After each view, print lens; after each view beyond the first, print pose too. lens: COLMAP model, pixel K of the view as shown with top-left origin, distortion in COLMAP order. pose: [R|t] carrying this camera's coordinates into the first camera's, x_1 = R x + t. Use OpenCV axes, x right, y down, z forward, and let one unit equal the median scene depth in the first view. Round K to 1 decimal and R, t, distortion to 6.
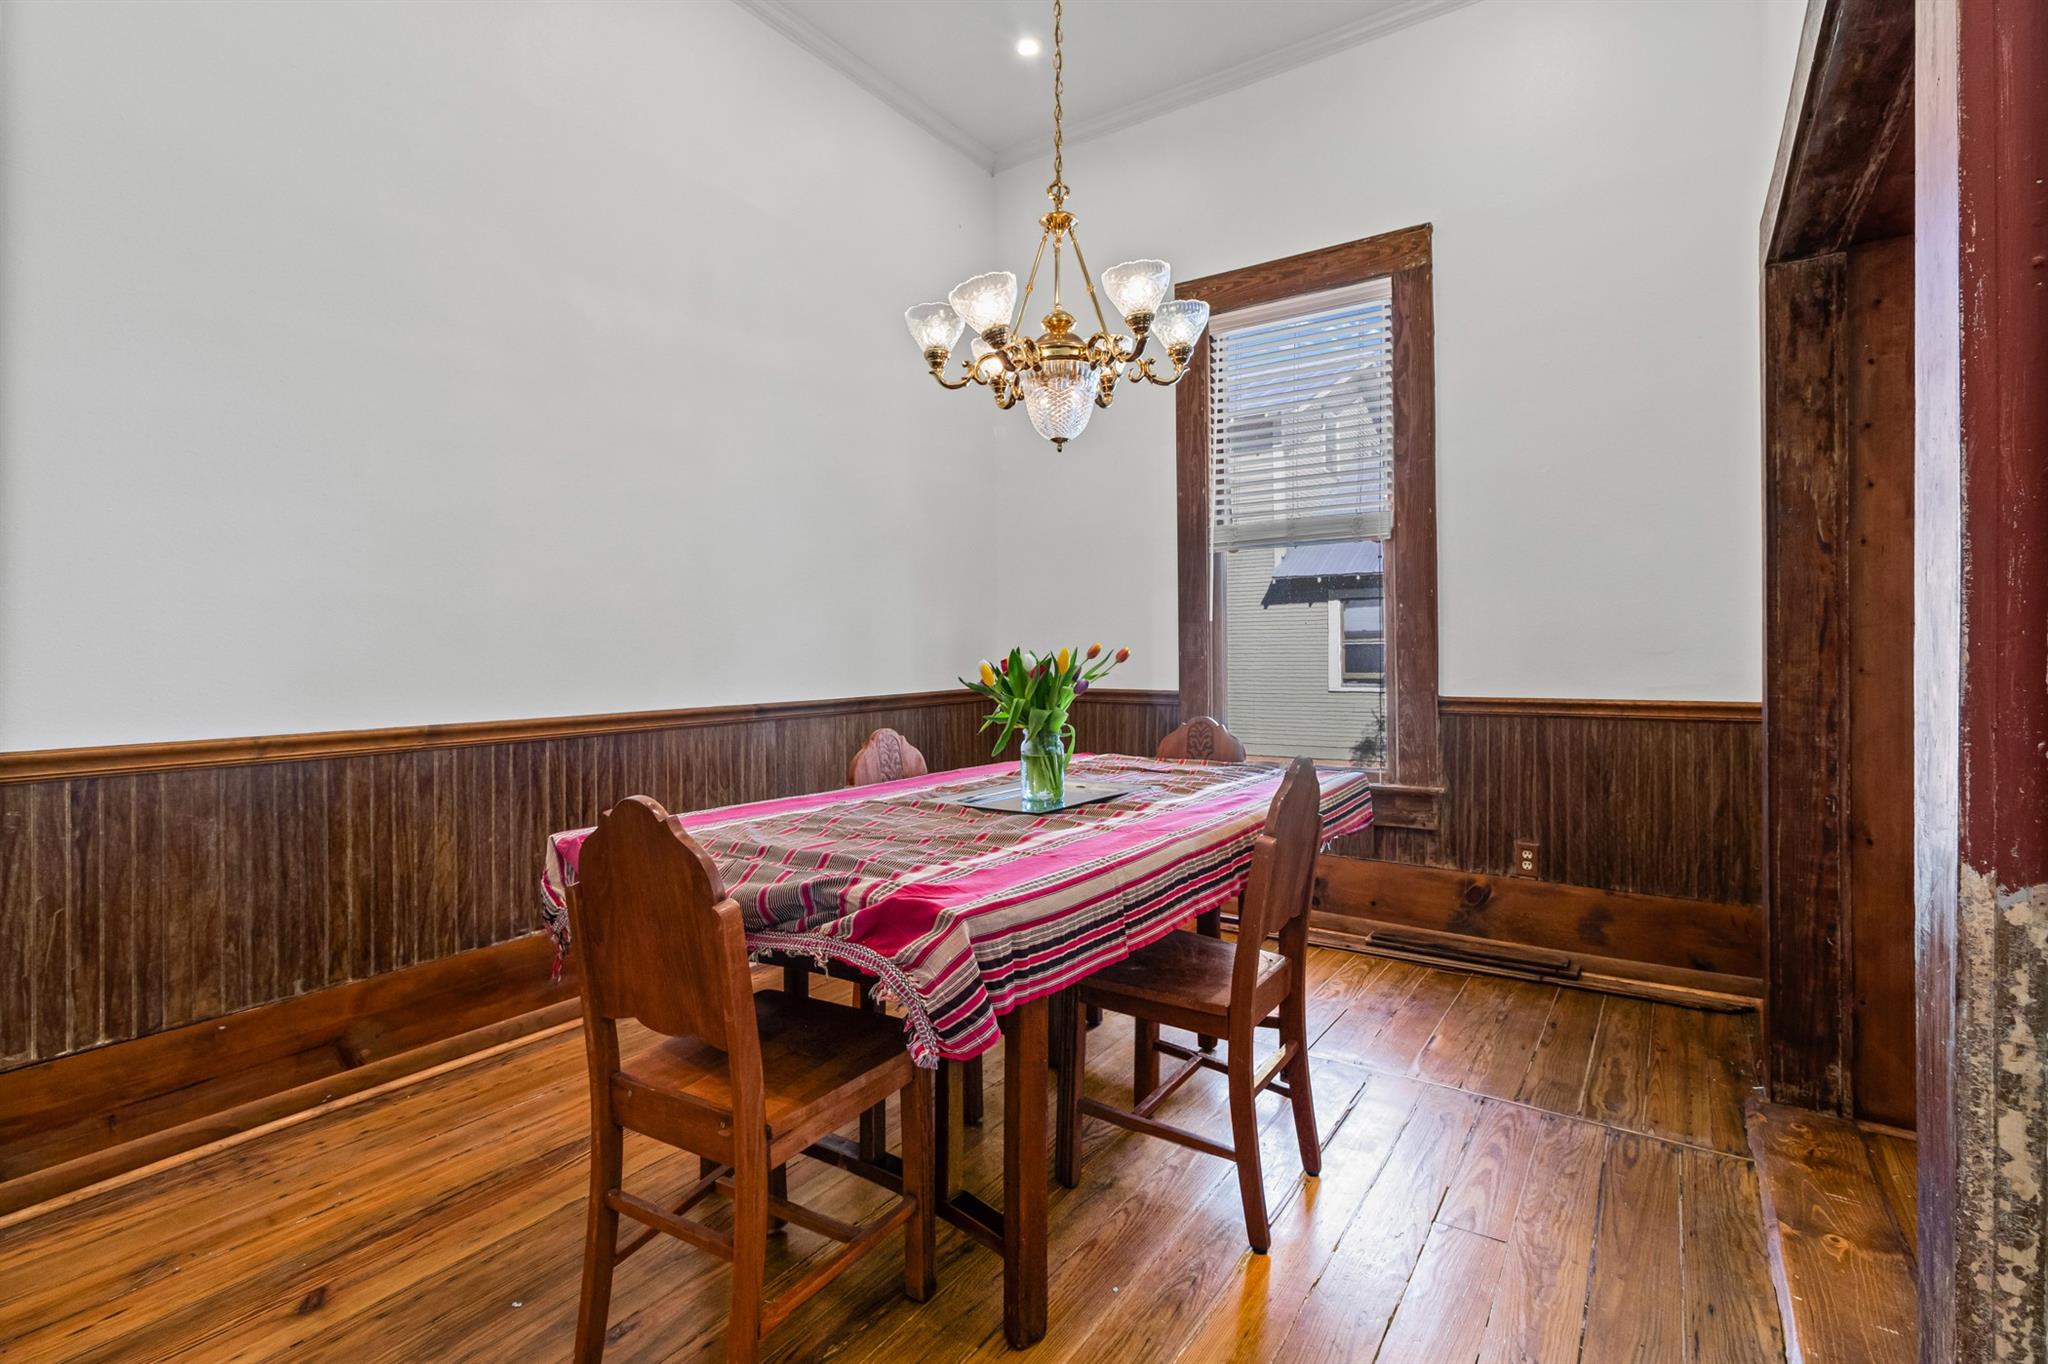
lens RADIAL K [[945.7, 0, 1044.4], [0, 945.7, 652.4], [0, 0, 1]] dist [-0.000409, 0.000585]
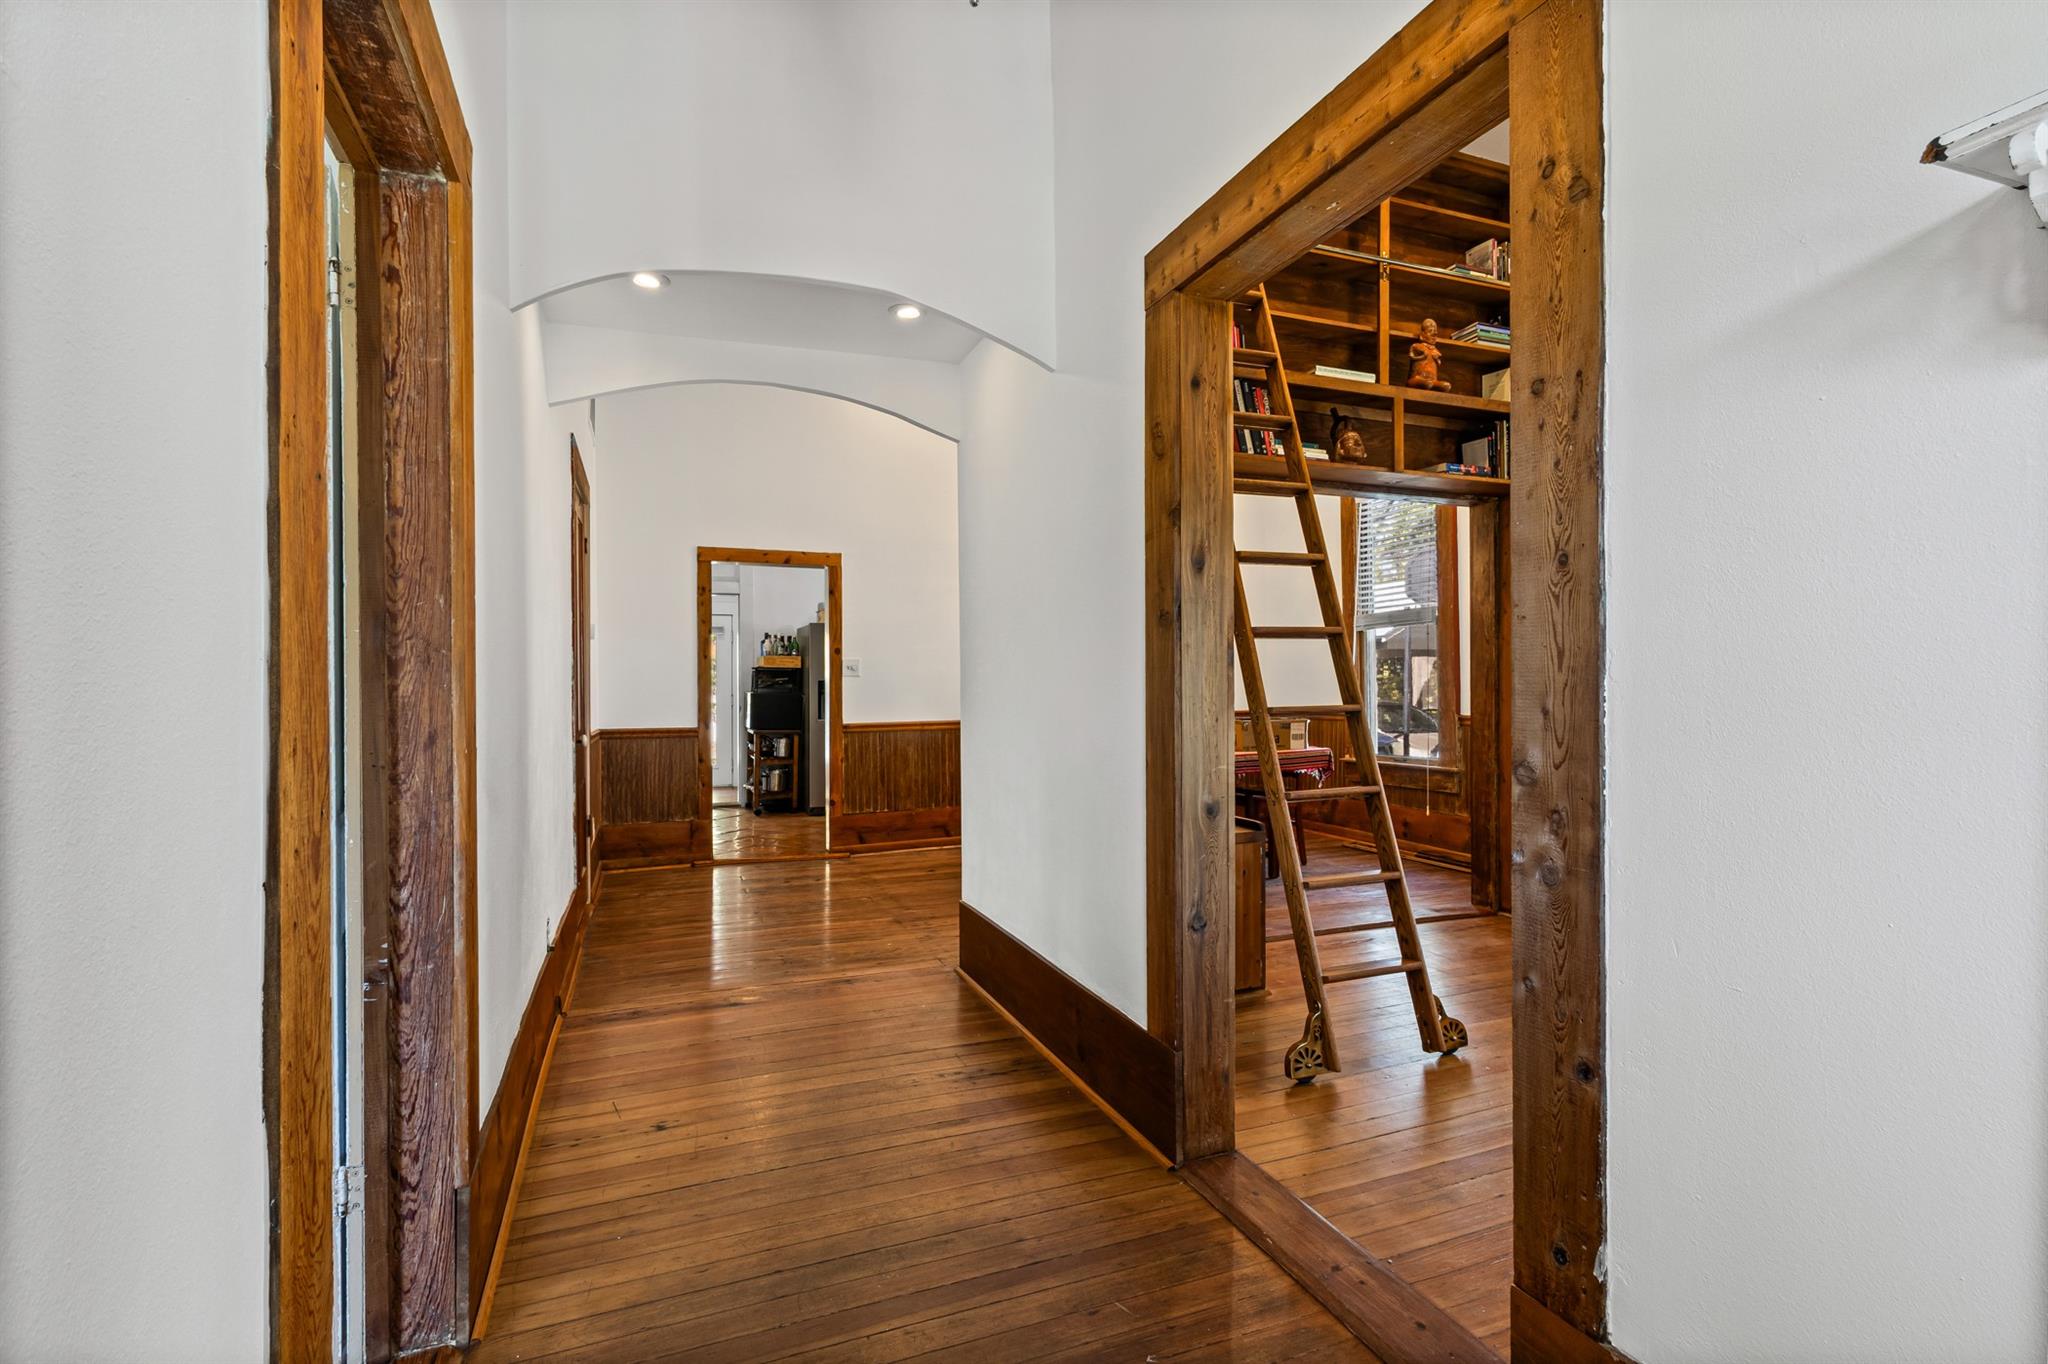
lens RADIAL K [[945.7, 0, 1017.3], [0, 945.7, 680.7], [0, 0, 1]] dist [-0.000409, 0.000585]
pose [[0.819023, -0.010853, -0.573658, 1.126691], [0.010085, 0.999939, -0.004519, -0.021355], [0.573672, -0.002084, 0.819083, -1.269985]]
